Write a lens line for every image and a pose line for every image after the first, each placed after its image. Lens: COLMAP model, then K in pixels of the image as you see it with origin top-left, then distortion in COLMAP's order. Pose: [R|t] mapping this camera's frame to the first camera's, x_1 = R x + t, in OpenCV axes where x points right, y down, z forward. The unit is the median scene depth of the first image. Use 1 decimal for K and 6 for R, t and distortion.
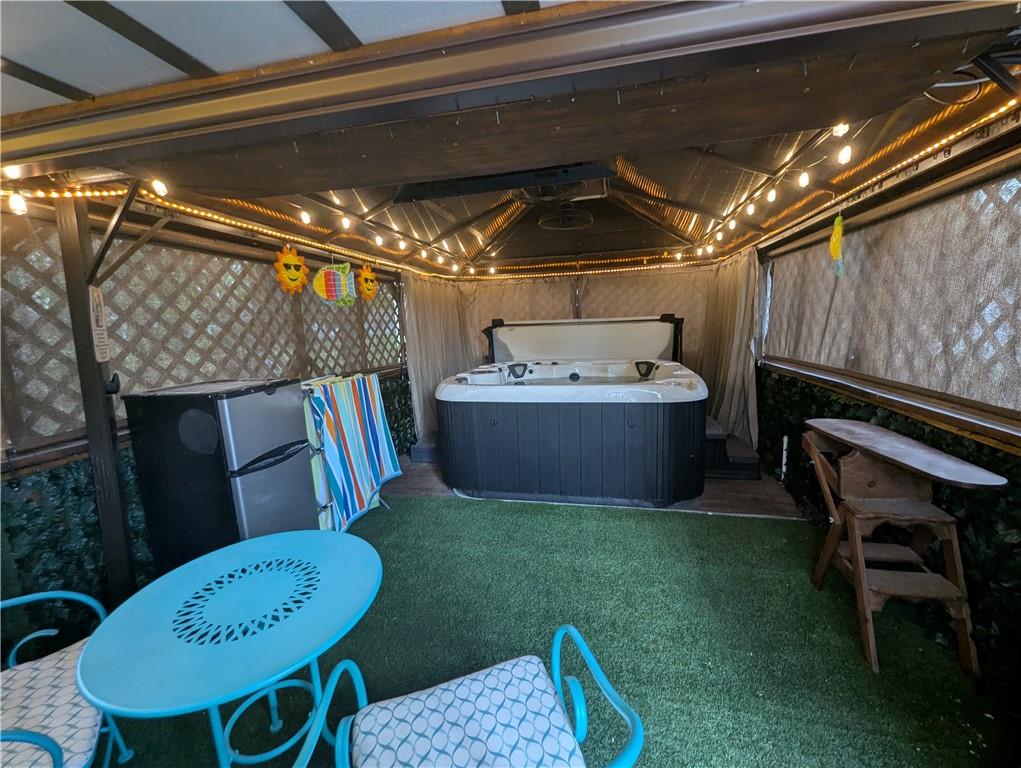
lens RADIAL K [[419.3, 0, 511.2], [0, 419.3, 385.9], [0, 0, 1]] dist [0.001977, -0.002181]
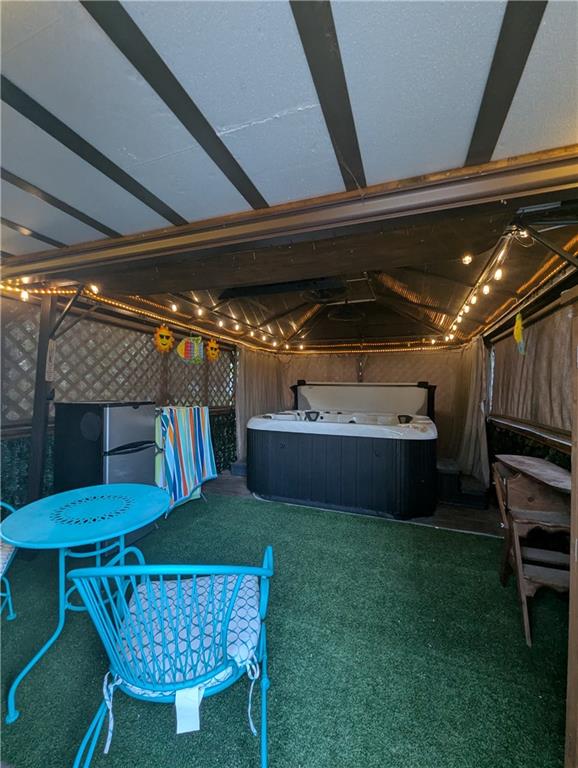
lens RADIAL K [[315.4, 0, 286.9], [0, 315.4, 383.3], [0, 0, 1]] dist [0.001977, -0.002181]
pose [[0.988812, 0.052205, -0.139735, 0.143247], [-0.074919, 0.983846, -0.162587, 0.063828], [0.128990, 0.171237, 0.976749, -0.117105]]
